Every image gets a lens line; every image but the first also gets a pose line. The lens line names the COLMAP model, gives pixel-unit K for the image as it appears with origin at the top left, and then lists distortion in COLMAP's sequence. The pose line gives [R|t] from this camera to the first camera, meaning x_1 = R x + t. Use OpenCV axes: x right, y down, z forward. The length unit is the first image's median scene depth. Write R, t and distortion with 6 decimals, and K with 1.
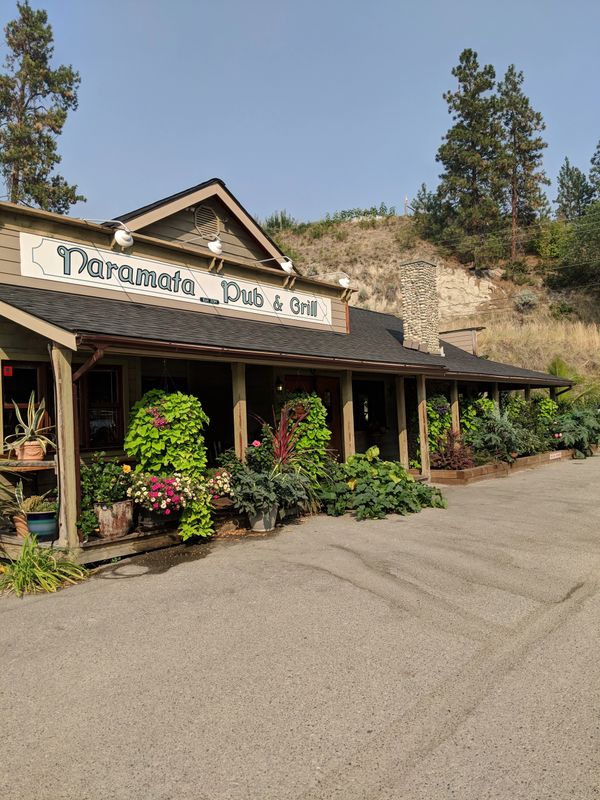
lens RADIAL K [[629.7, 0, 300.7], [0, 629.7, 398.5], [0, 0, 1]] dist [0.030497, -0.024990]
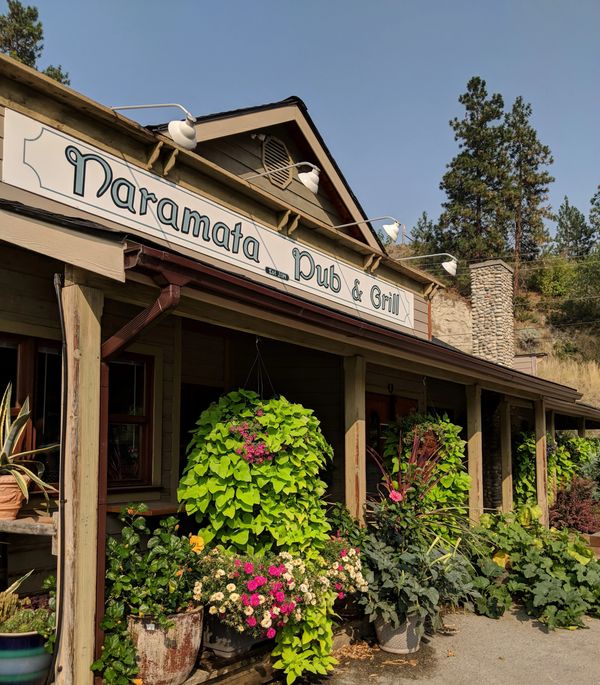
lens RADIAL K [[625.3, 0, 287.4], [0, 625.3, 403.8], [0, 0, 1]] dist [0.016213, 0.000000]
pose [[0.998189, 0.048831, 0.035146, -0.172778], [-0.047235, 0.997875, -0.044892, 0.016179], [-0.037263, 0.043151, 0.998373, 0.385088]]
